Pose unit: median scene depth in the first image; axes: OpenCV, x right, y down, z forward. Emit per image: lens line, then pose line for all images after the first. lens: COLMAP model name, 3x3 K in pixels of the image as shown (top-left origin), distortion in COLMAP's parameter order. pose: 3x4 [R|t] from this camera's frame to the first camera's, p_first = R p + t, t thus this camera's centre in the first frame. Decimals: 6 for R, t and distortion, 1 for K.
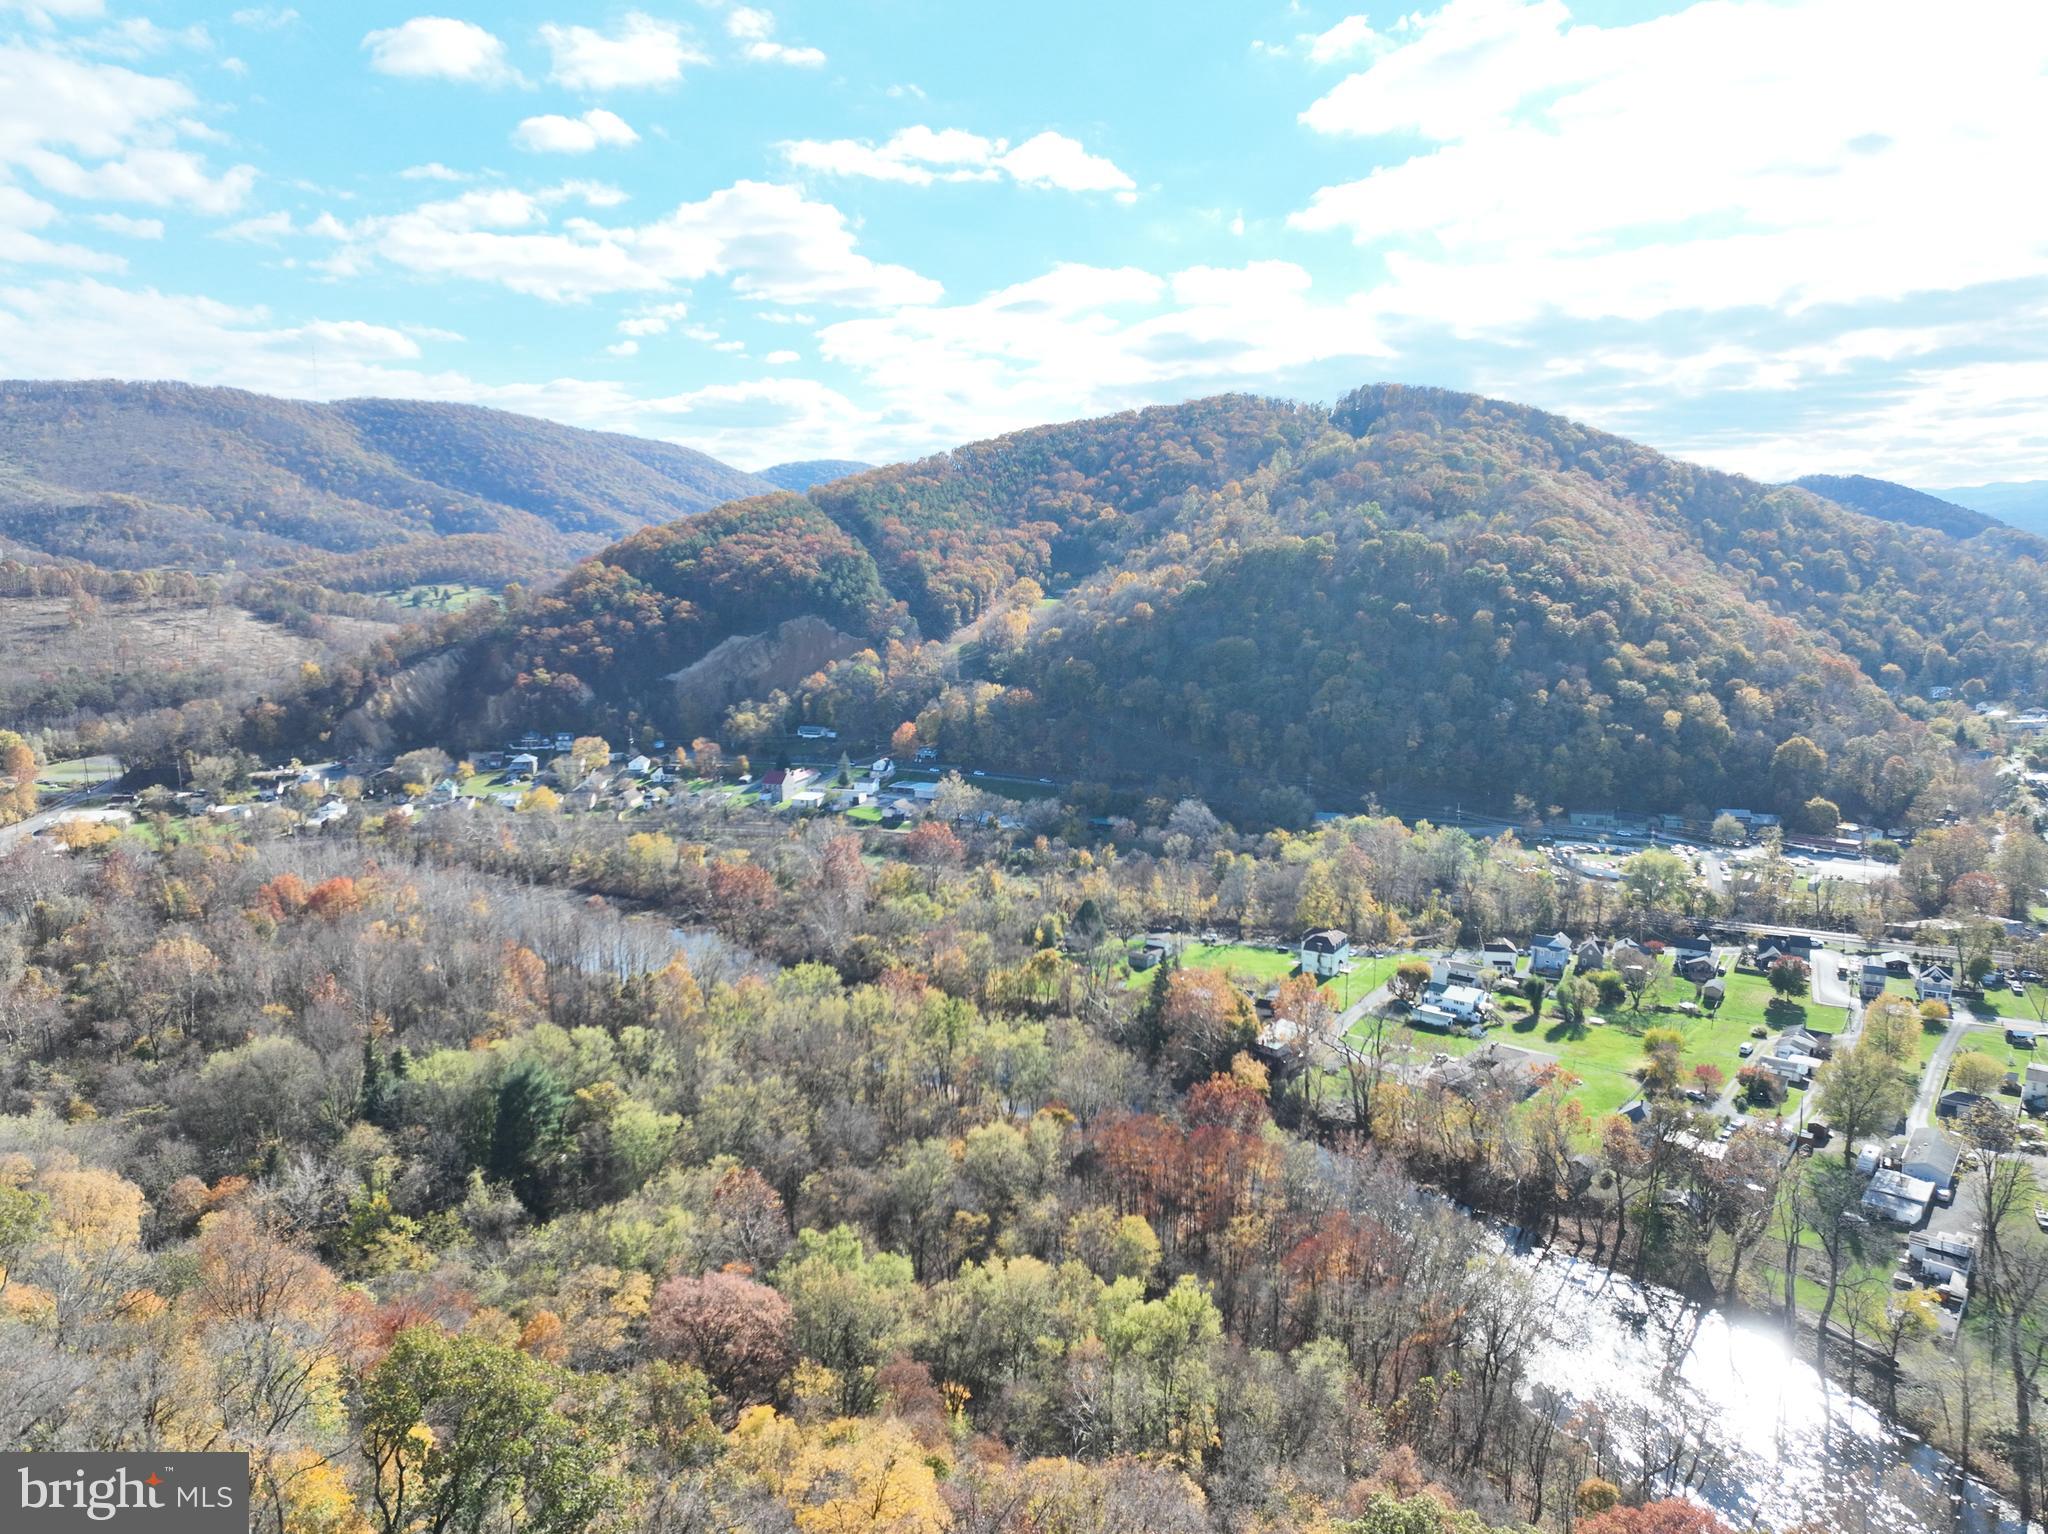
lens RADIAL K [[1439.5, 0, 1031.1], [0, 1439.5, 761.4], [0, 0, 1]] dist [-0.003935, 0.022504]
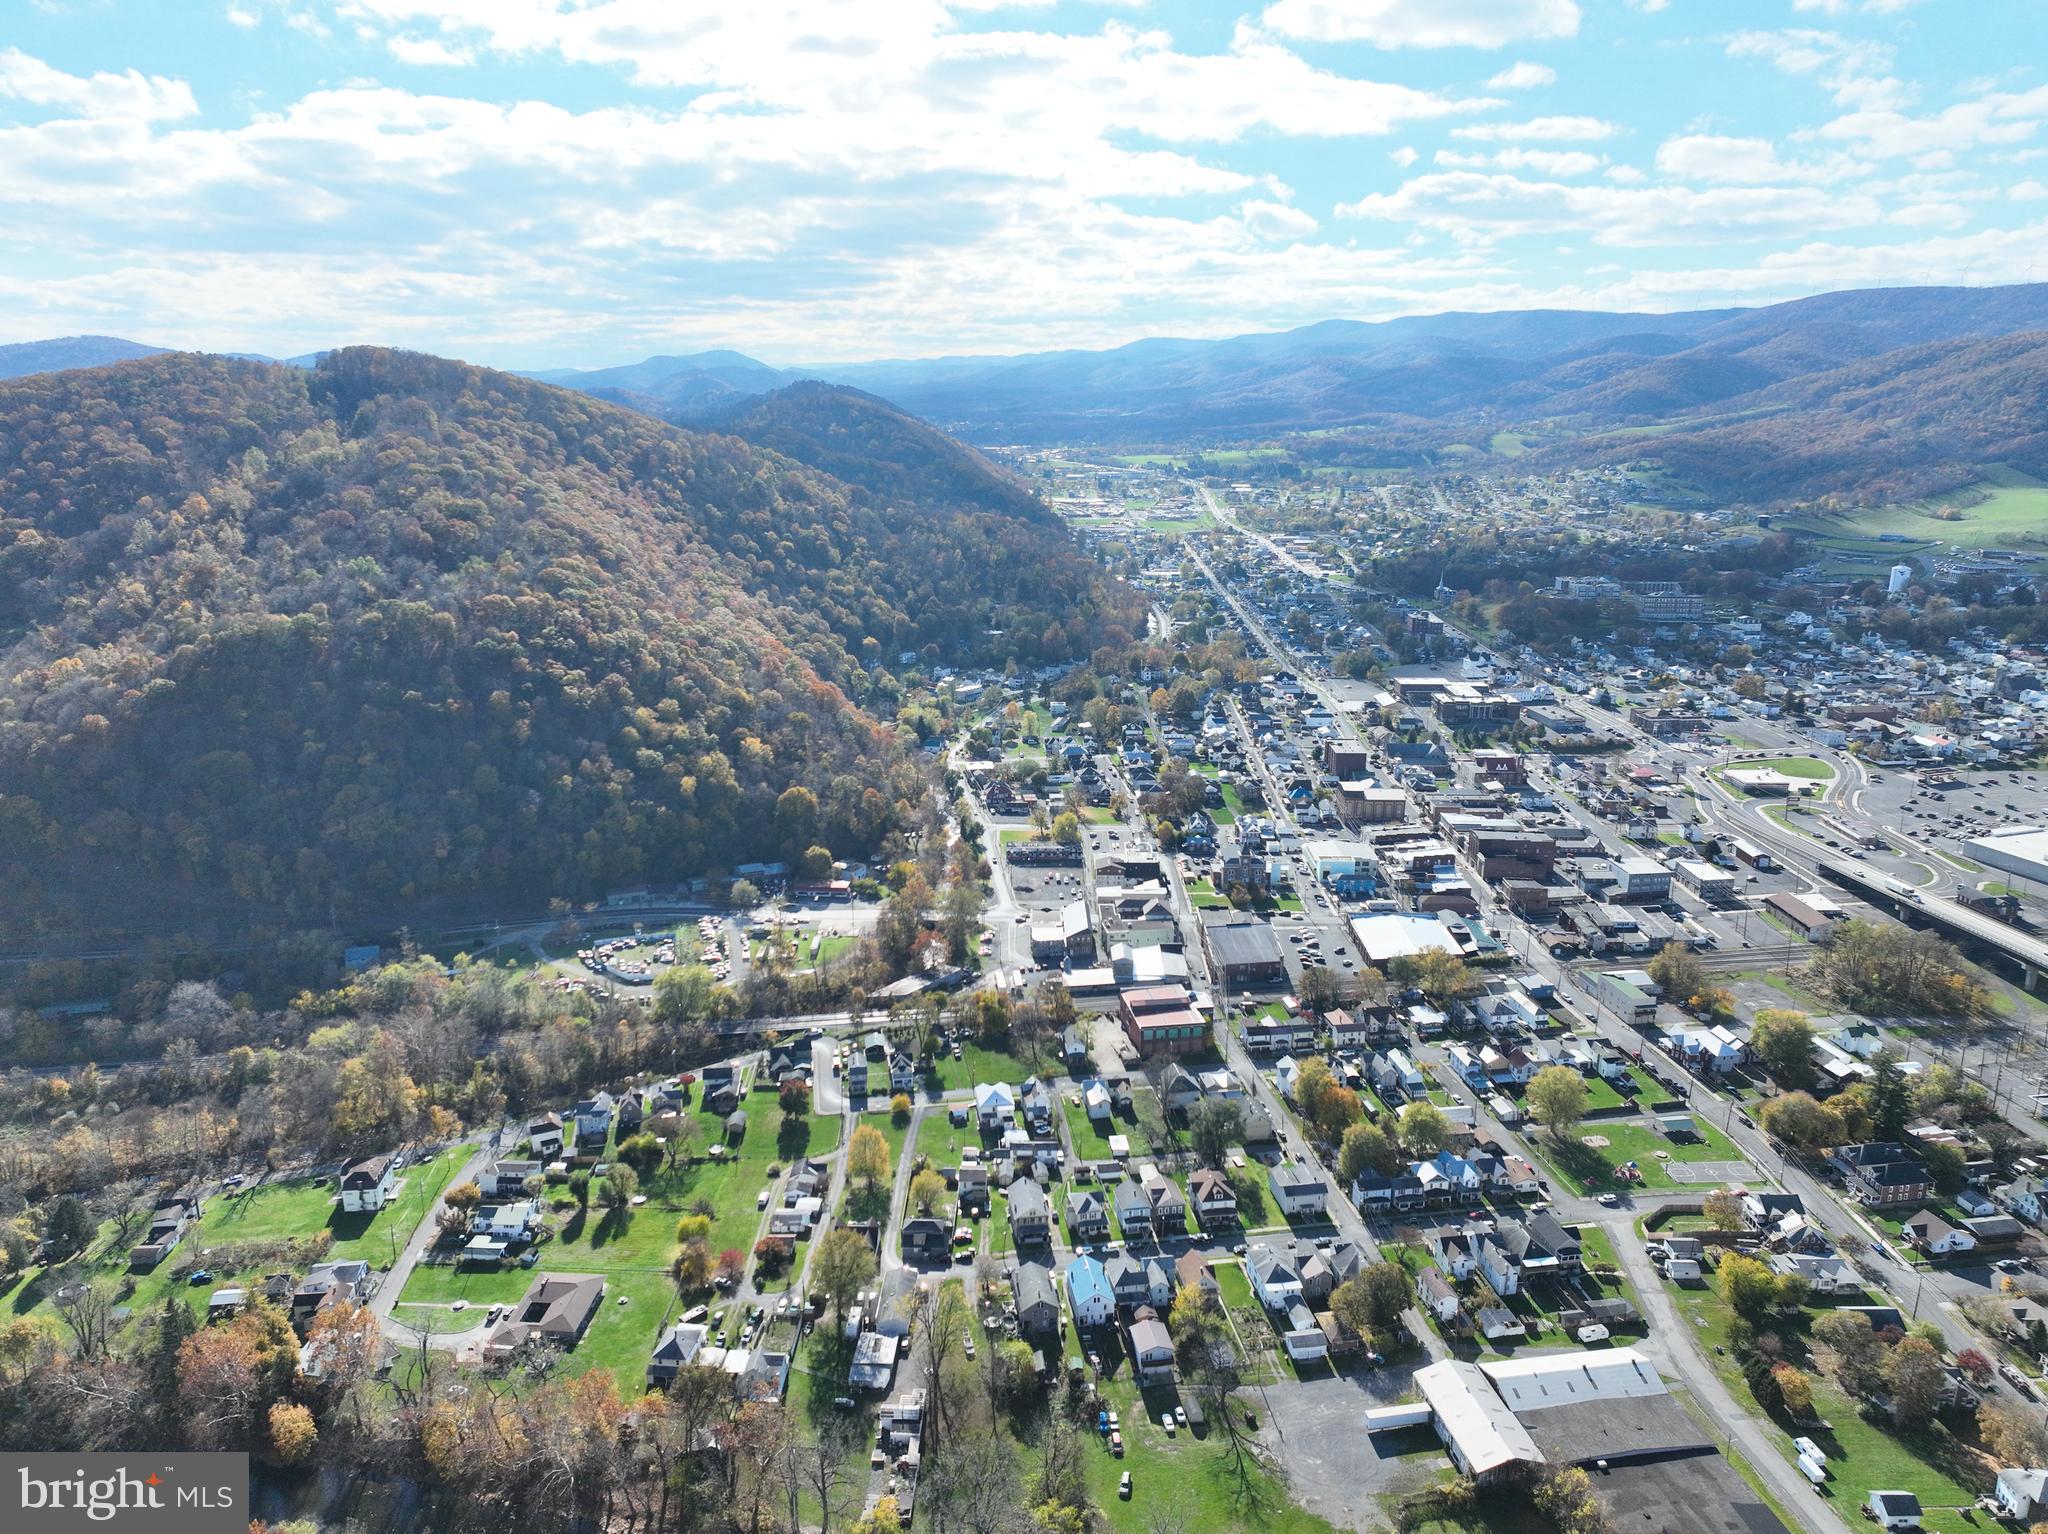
lens RADIAL K [[1439.5, 0, 1031.1], [0, 1439.5, 761.4], [0, 0, 1]] dist [-0.003935, 0.022504]
pose [[0.805604, -0.150418, 0.573042, 0.038774], [0.089189, 0.987001, 0.133693, -0.183601], [-0.585703, -0.056595, 0.808547, -0.026953]]
